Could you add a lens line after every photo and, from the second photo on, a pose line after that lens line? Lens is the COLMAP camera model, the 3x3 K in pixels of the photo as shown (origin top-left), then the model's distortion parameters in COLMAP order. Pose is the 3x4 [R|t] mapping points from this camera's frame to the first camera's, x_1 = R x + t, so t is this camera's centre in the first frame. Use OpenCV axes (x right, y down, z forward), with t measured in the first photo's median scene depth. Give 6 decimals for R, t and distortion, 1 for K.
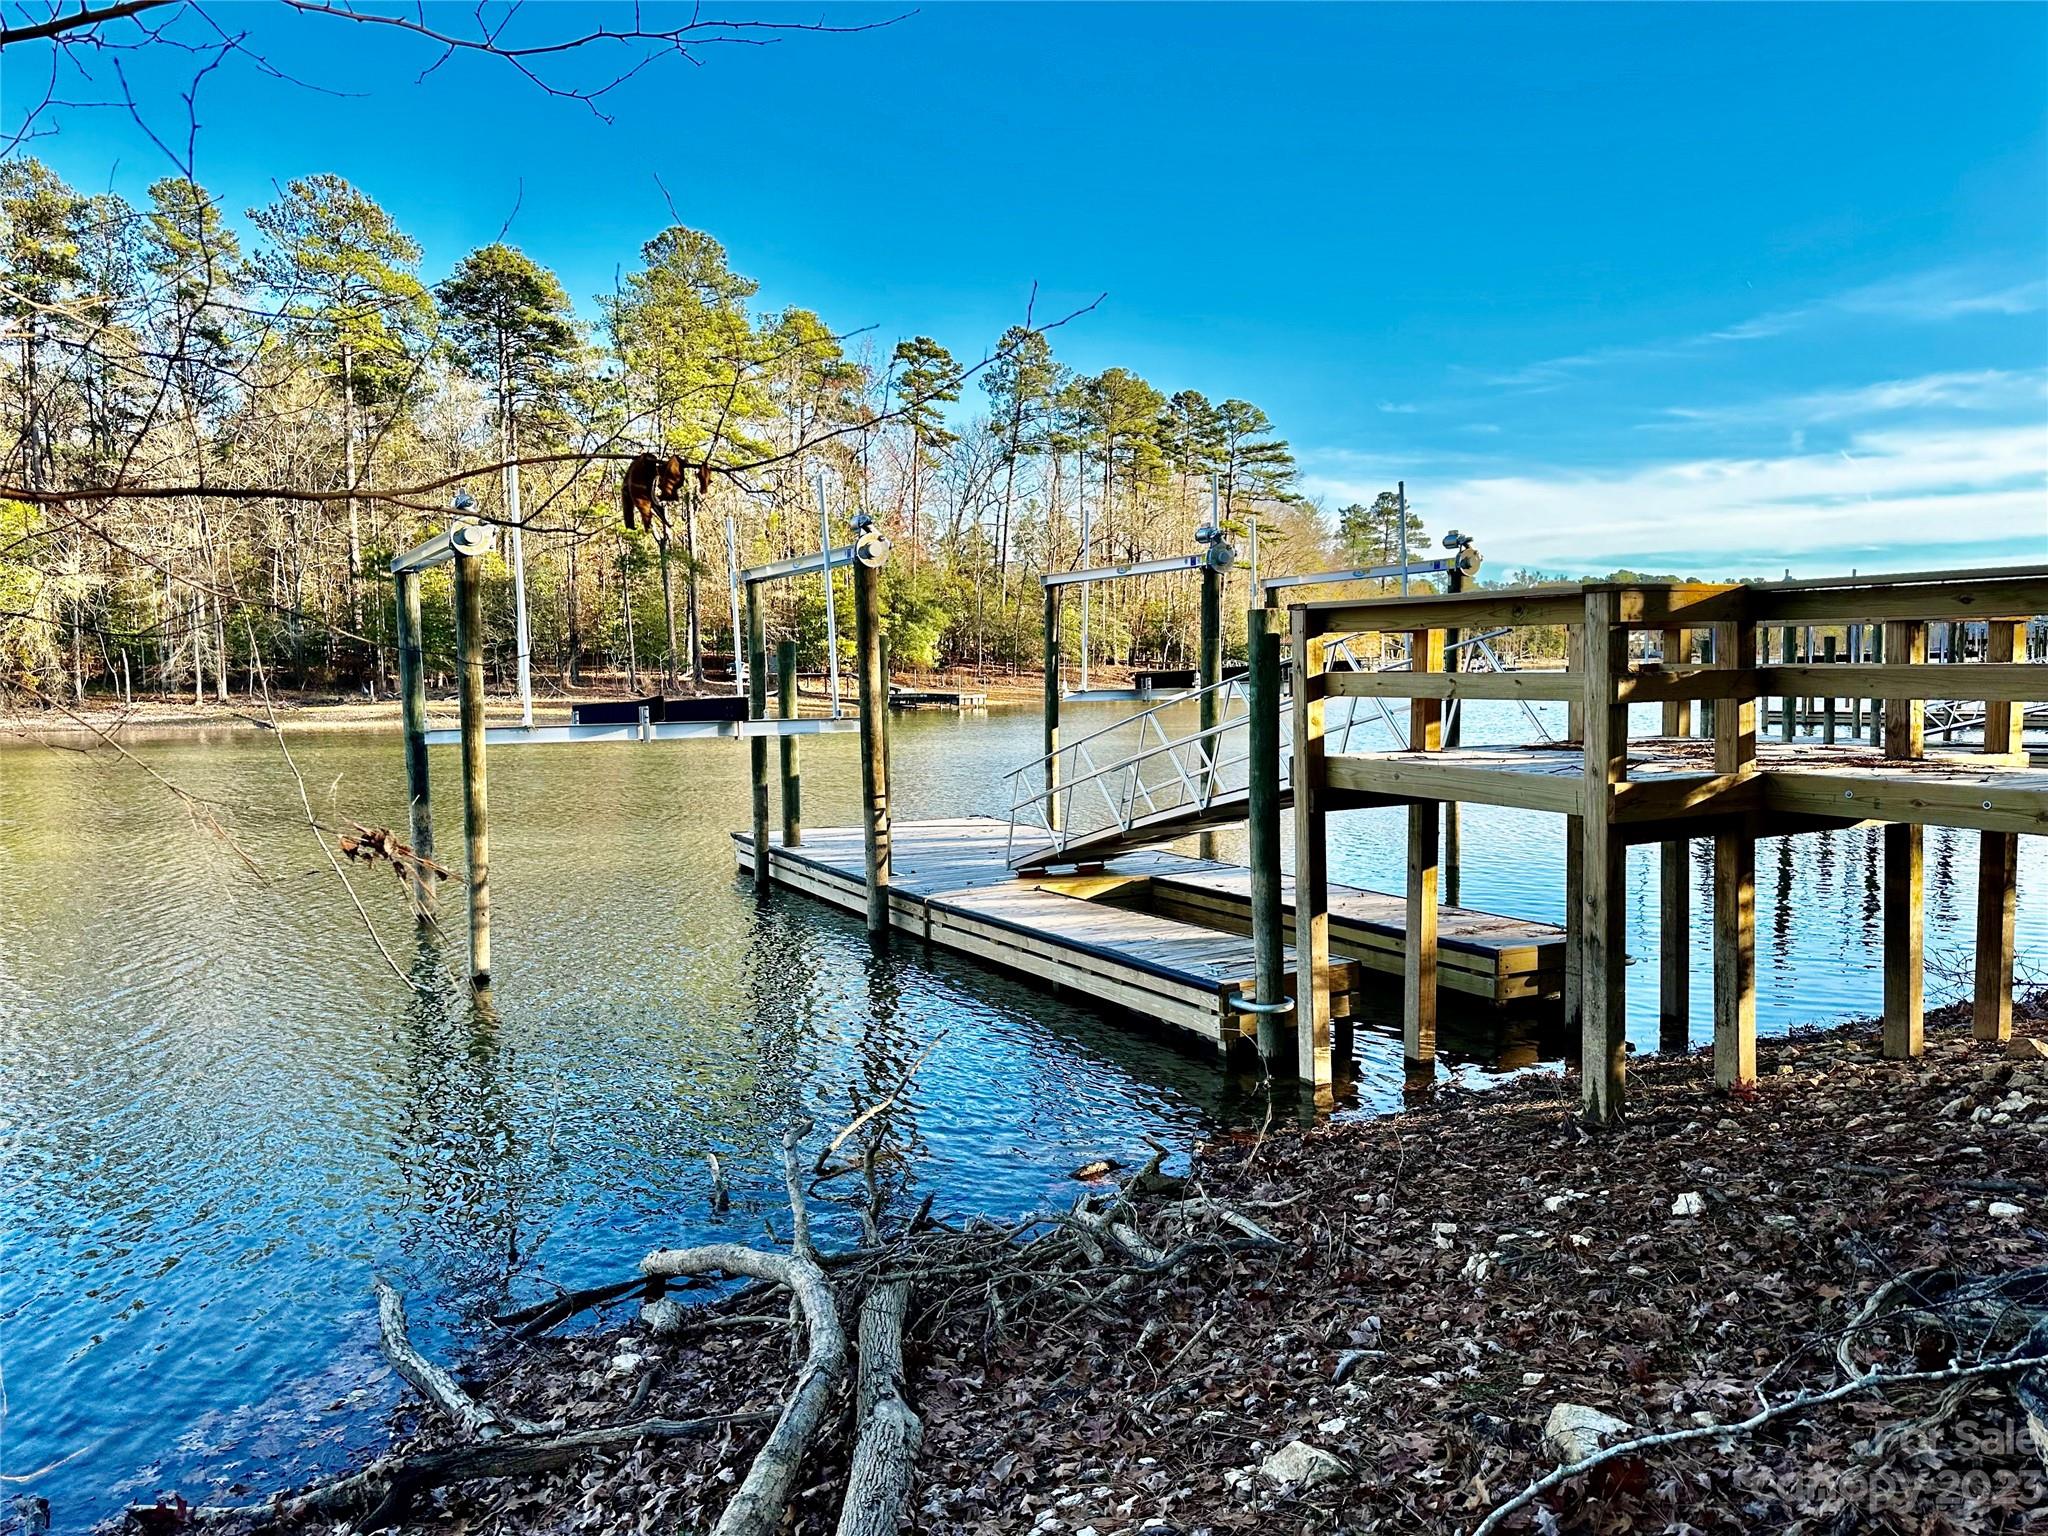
lens RADIAL K [[1452.9, 0, 1024.0], [0, 1452.9, 768.0], [0, 0, 1]] dist [0.156467, -0.217996]
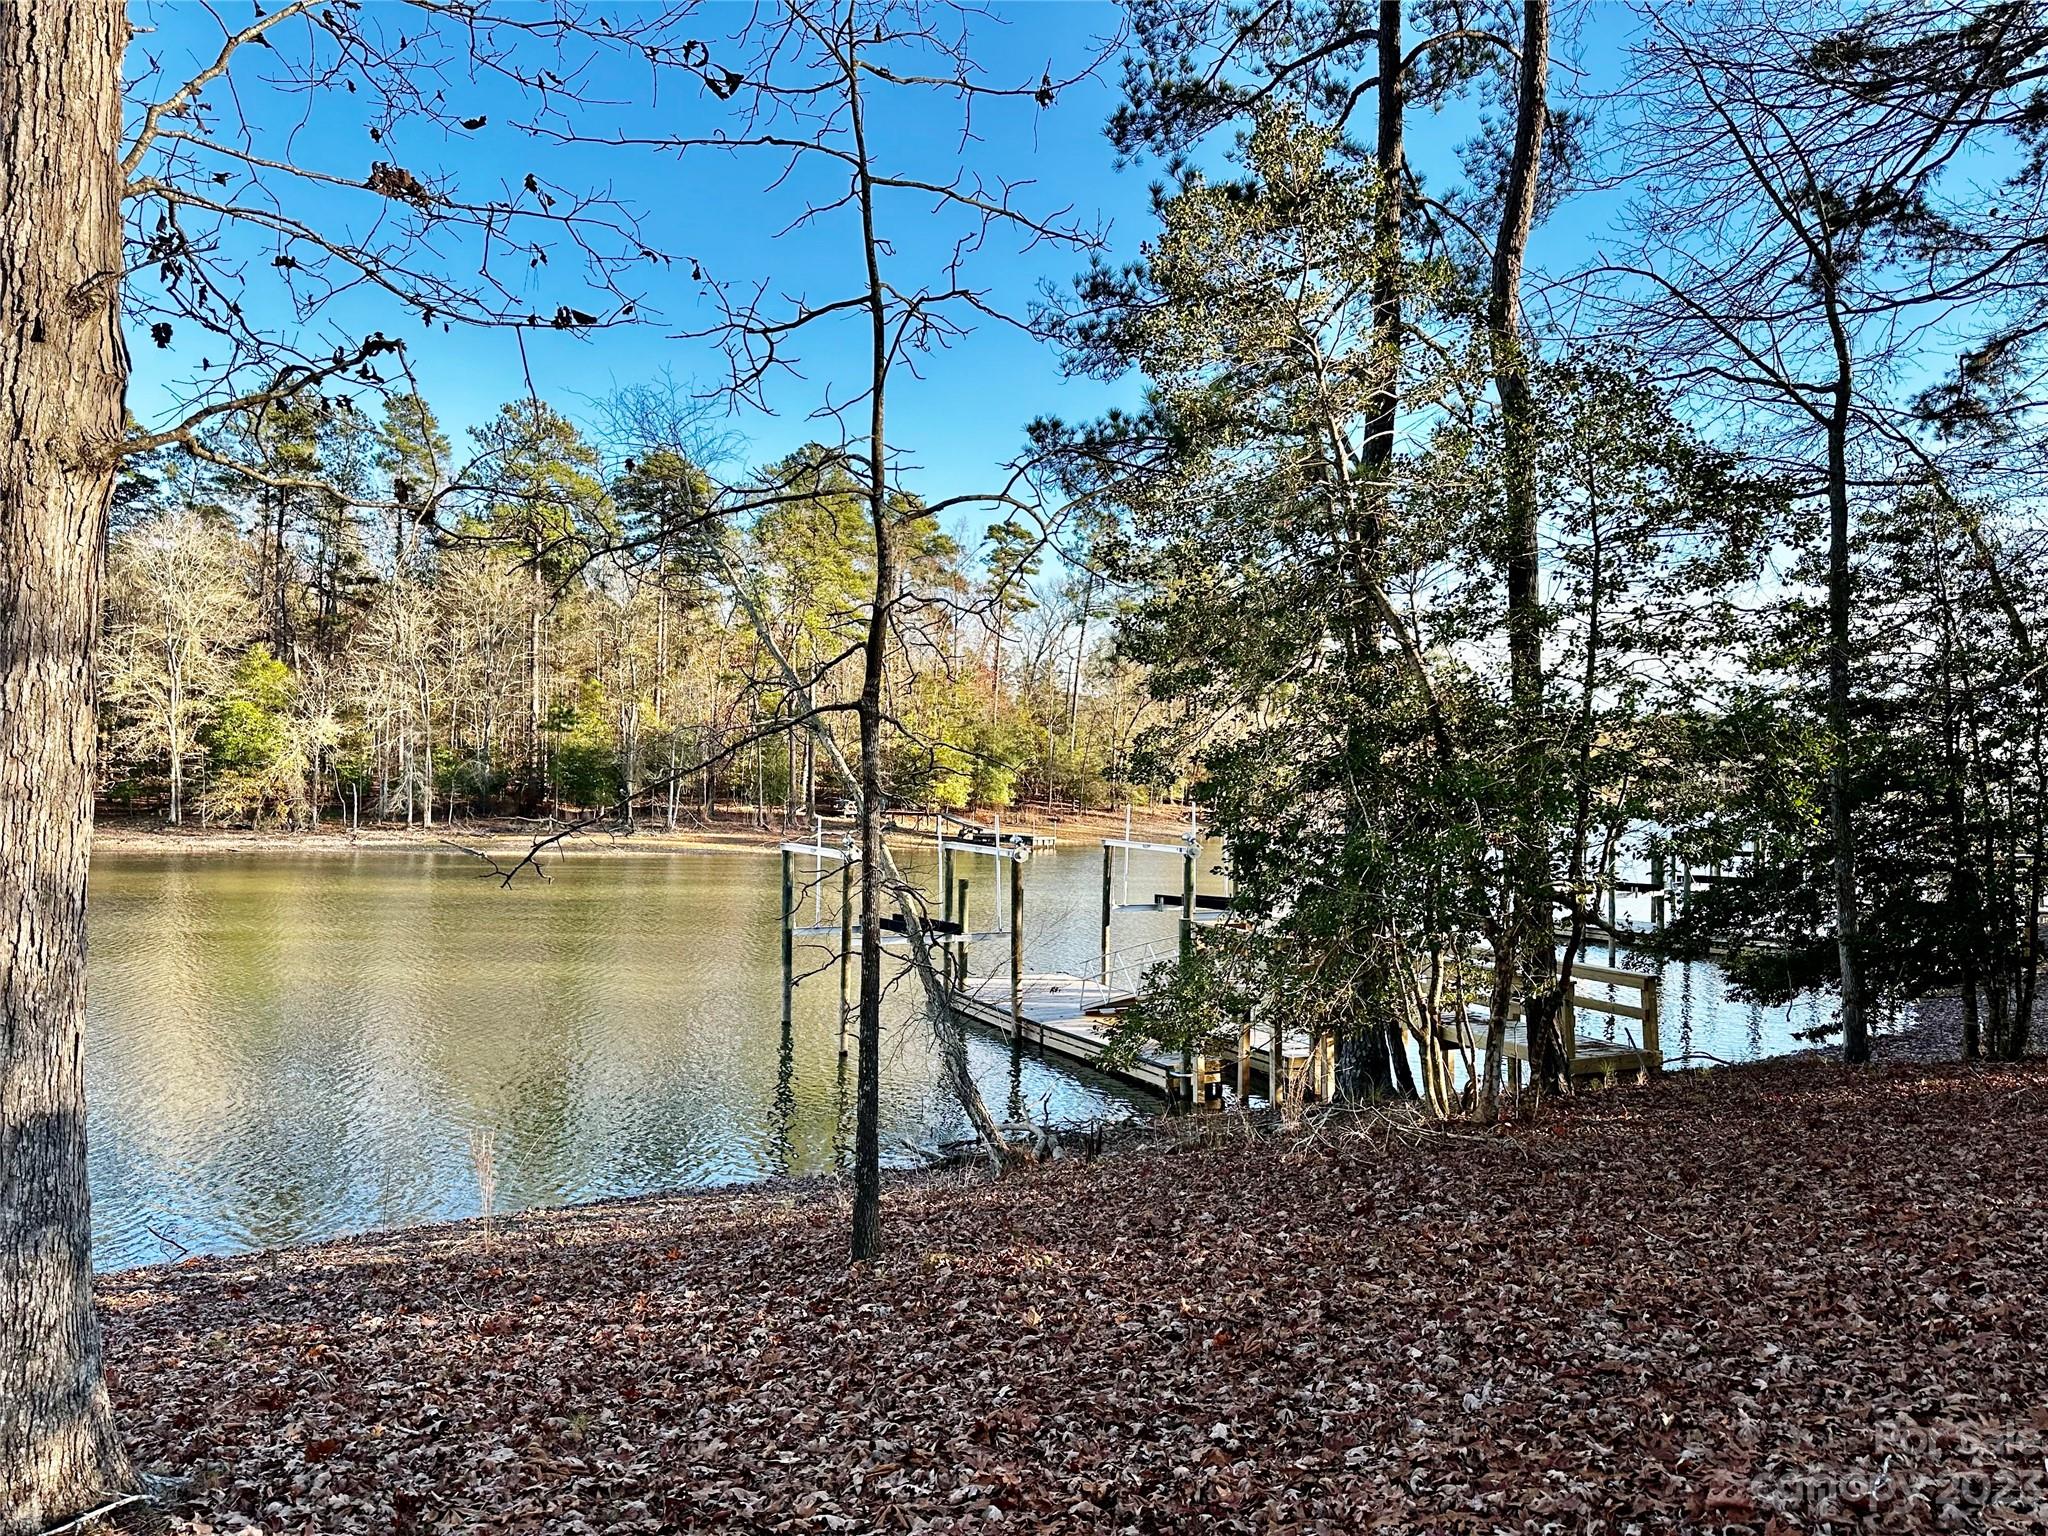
lens RADIAL K [[1452.9, 0, 1024.0], [0, 1452.9, 768.0], [0, 0, 1]] dist [0.156467, -0.217996]
pose [[0.998548, 0.031035, -0.044034, -0.001732], [-0.034300, 0.996561, -0.075432, -0.017409], [0.041542, 0.076833, 0.996178, -0.164766]]
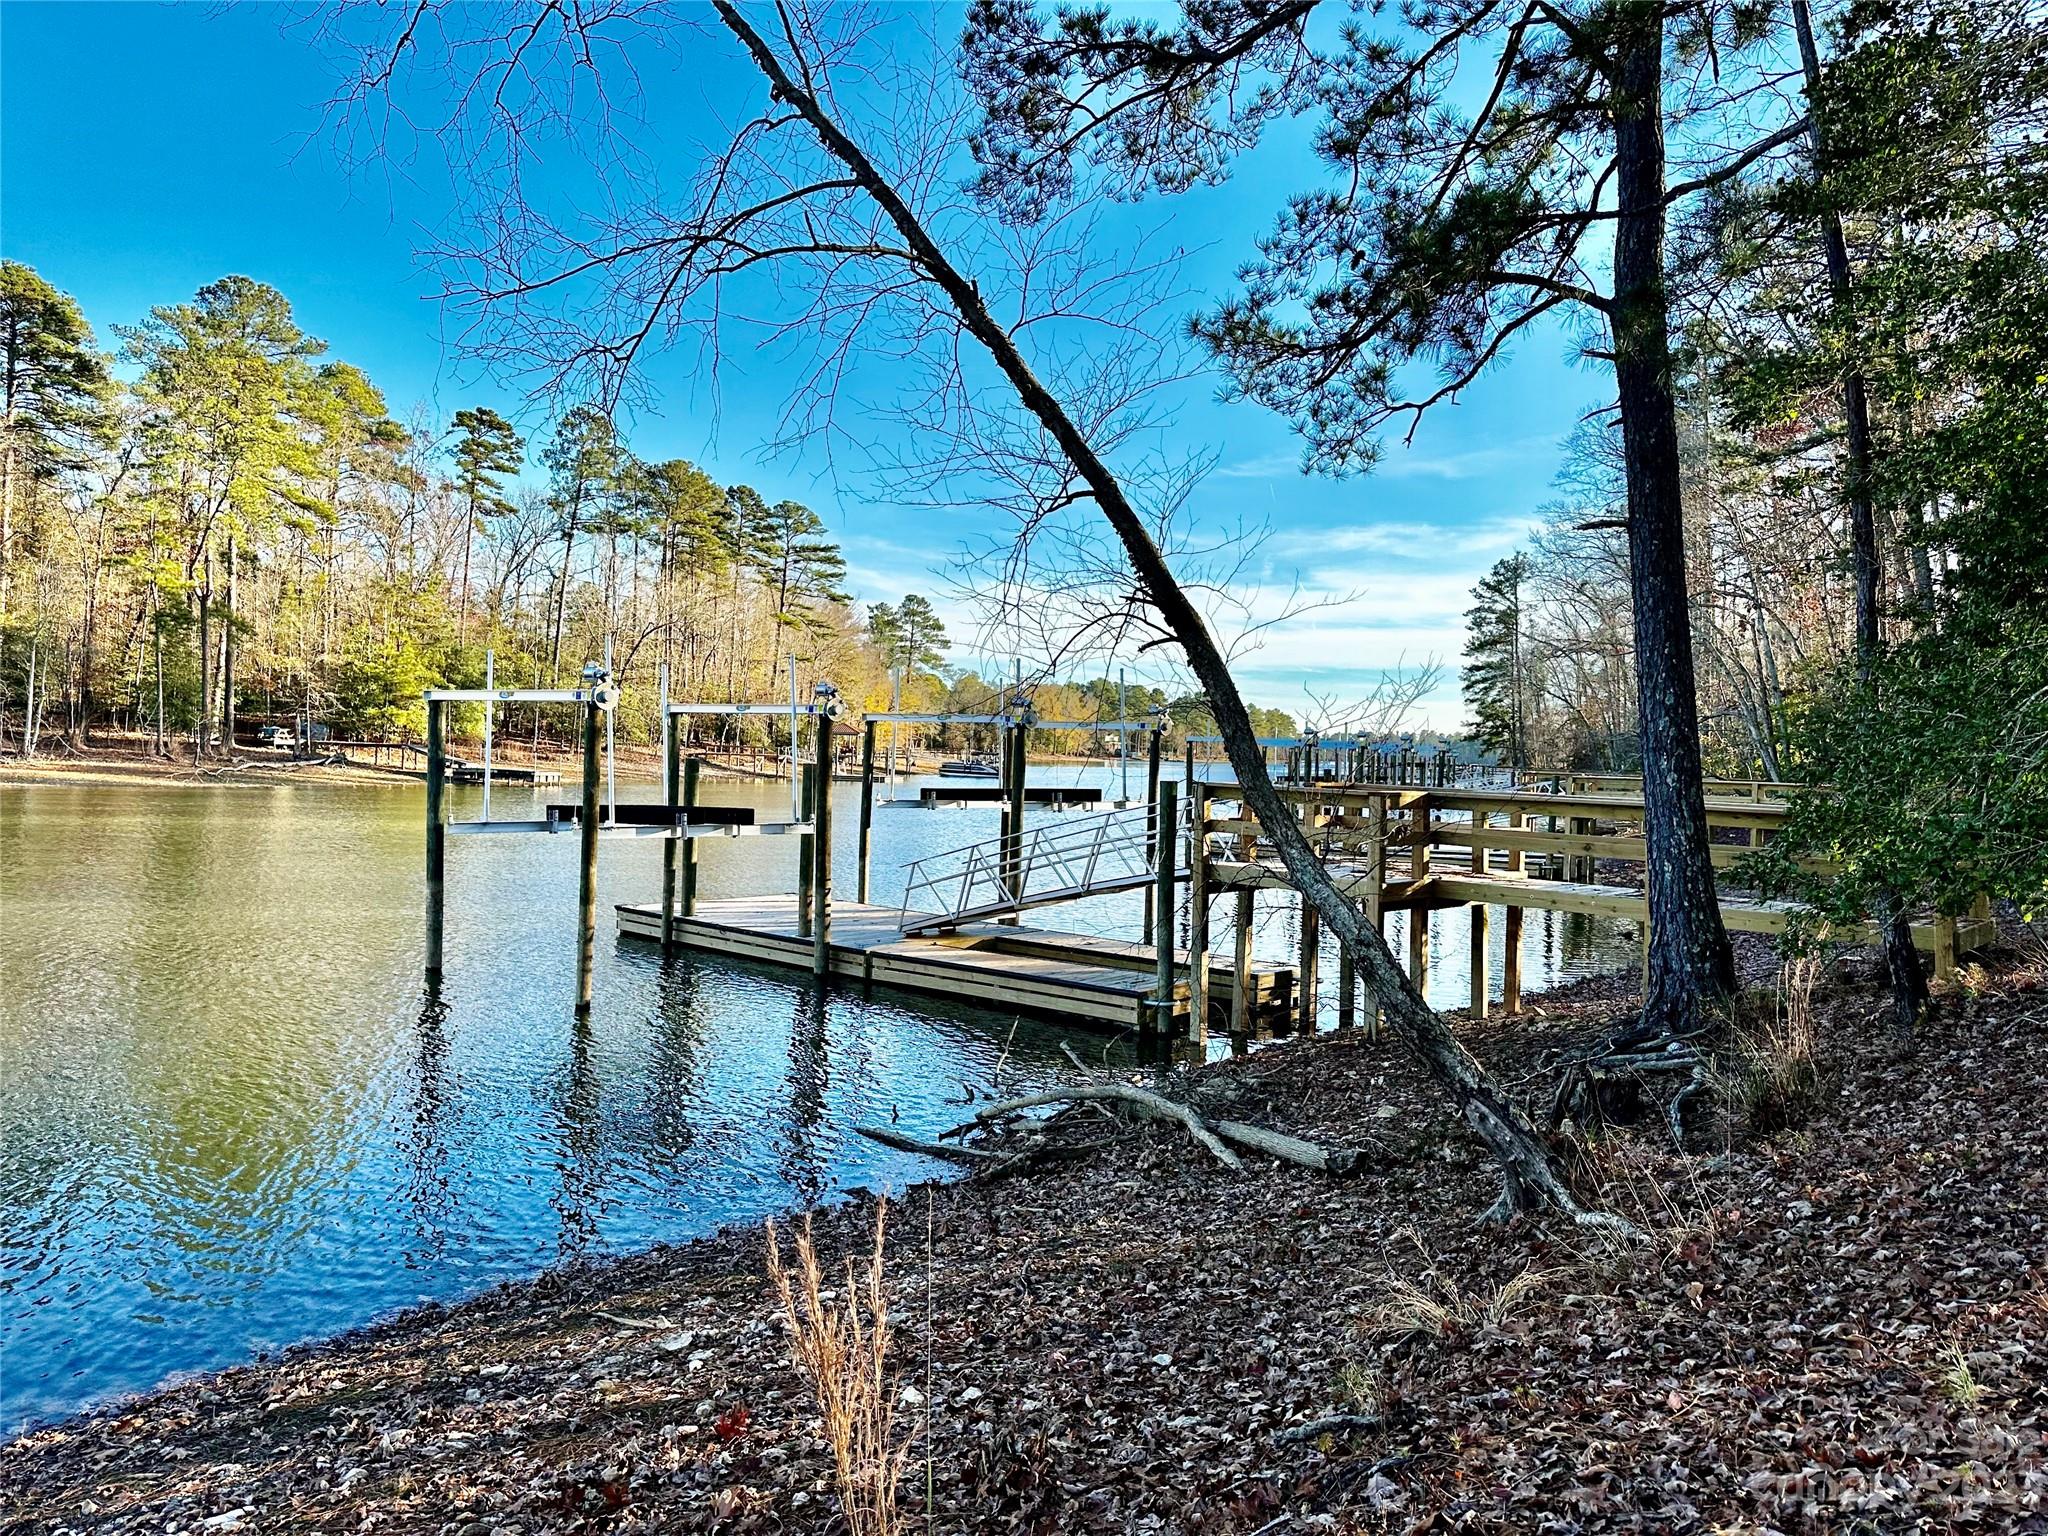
lens RADIAL K [[1452.9, 0, 1024.0], [0, 1452.9, 768.0], [0, 0, 1]] dist [0.156467, -0.217996]
pose [[0.943000, 0.040558, 0.330312, -0.061248], [-0.022546, 0.998051, -0.058182, -0.001684], [-0.332028, 0.047419, 0.942077, -0.064931]]
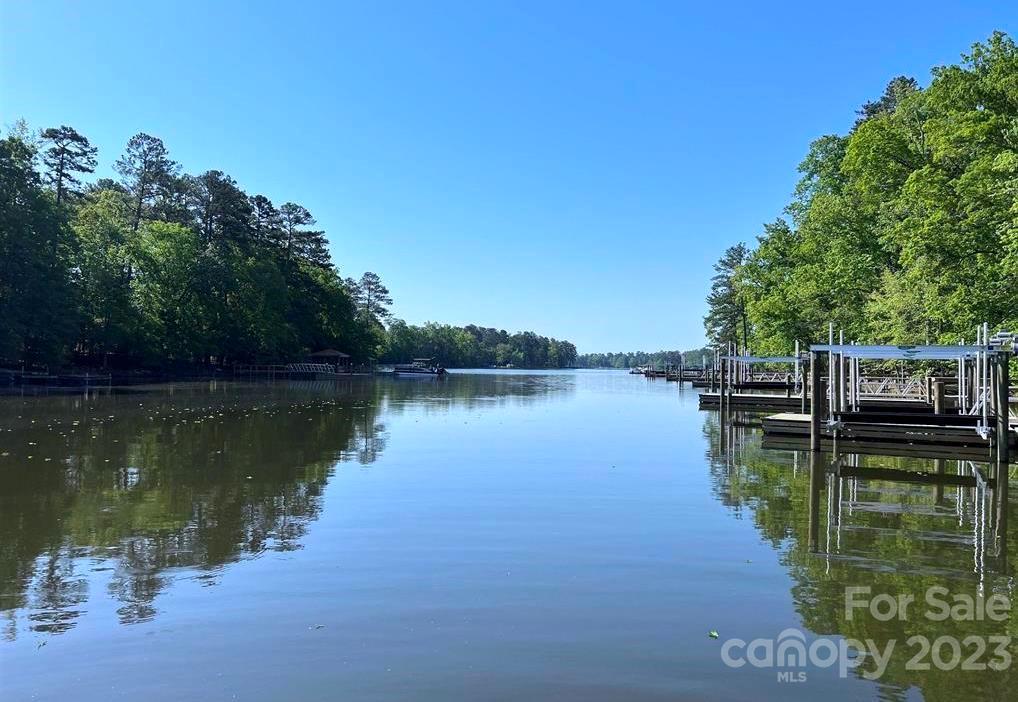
lens RADIAL K [[773.8, 0, 509.5], [0, 773.8, 370.9], [0, 0, 1]] dist [0.002073, 0.000575]
pose [[0.901436, 0.029200, 0.431926, -0.002523], [-0.001711, 0.997955, -0.063895, -0.022100], [-0.432909, 0.056858, 0.899643, 0.234728]]
